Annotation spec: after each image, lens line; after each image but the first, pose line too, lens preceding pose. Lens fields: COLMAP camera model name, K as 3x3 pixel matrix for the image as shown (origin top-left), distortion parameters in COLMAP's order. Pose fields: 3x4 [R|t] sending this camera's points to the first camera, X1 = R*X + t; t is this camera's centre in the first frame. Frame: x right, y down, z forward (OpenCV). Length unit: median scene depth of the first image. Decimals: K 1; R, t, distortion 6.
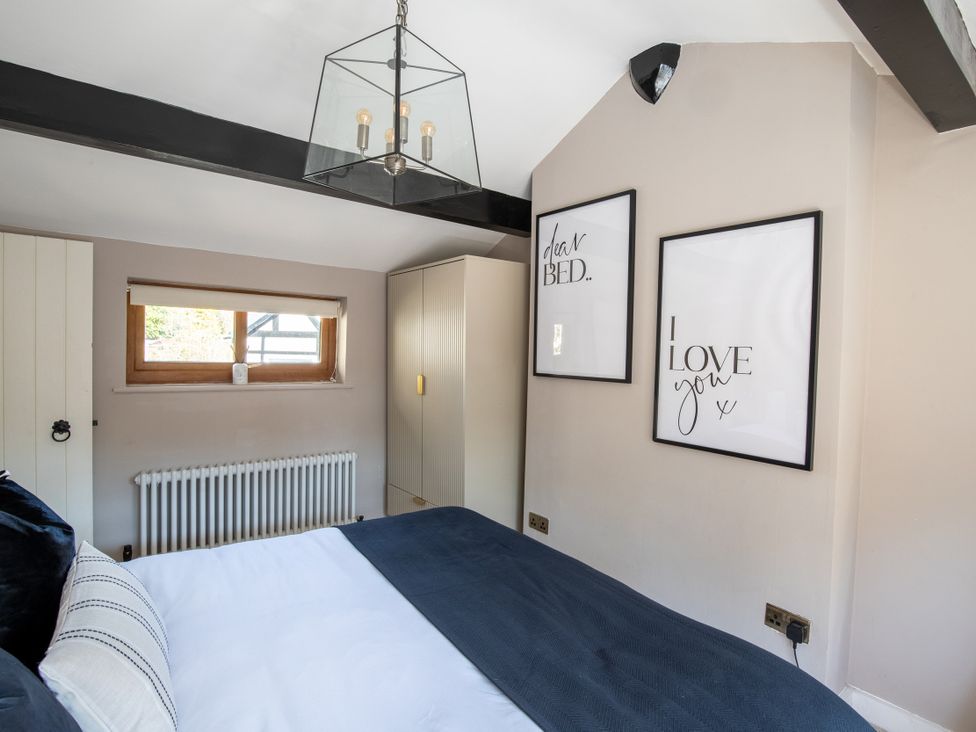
lens RADIAL K [[505.4, 0, 493.2], [0, 505.4, 363.1], [0, 0, 1]] dist [-0.034994, 0.005328]
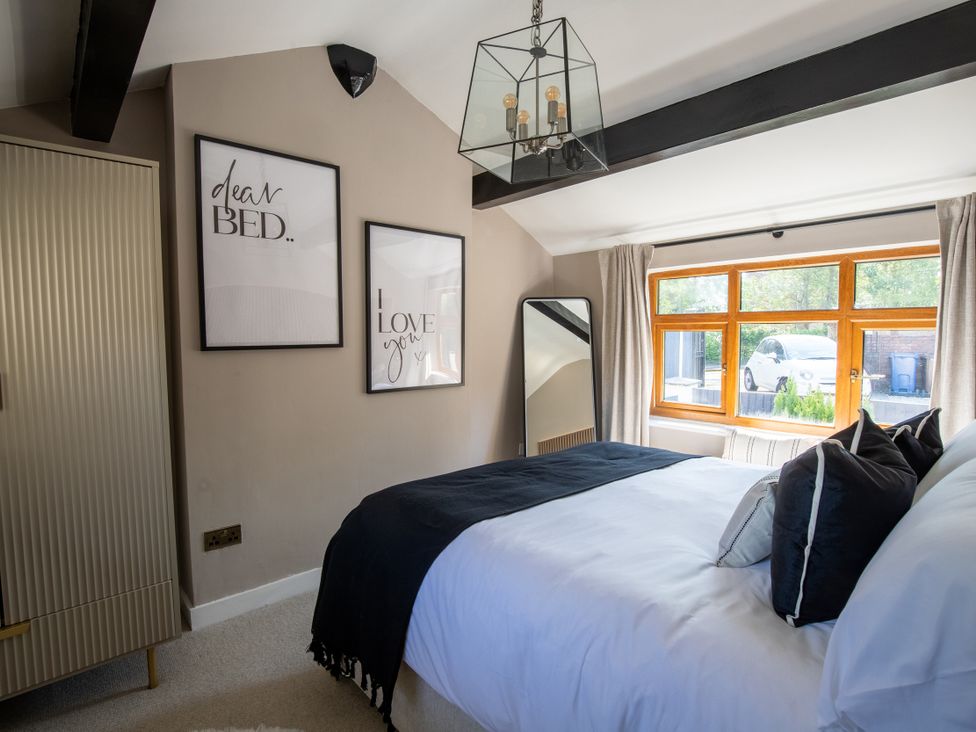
lens RADIAL K [[505.4, 0, 493.2], [0, 505.4, 363.1], [0, 0, 1]] dist [-0.034994, 0.005328]
pose [[-0.069715, -0.080935, 0.994278, -0.743702], [0.033009, 0.995970, 0.083388, -0.004769], [-0.997021, 0.038634, -0.066762, 0.668563]]
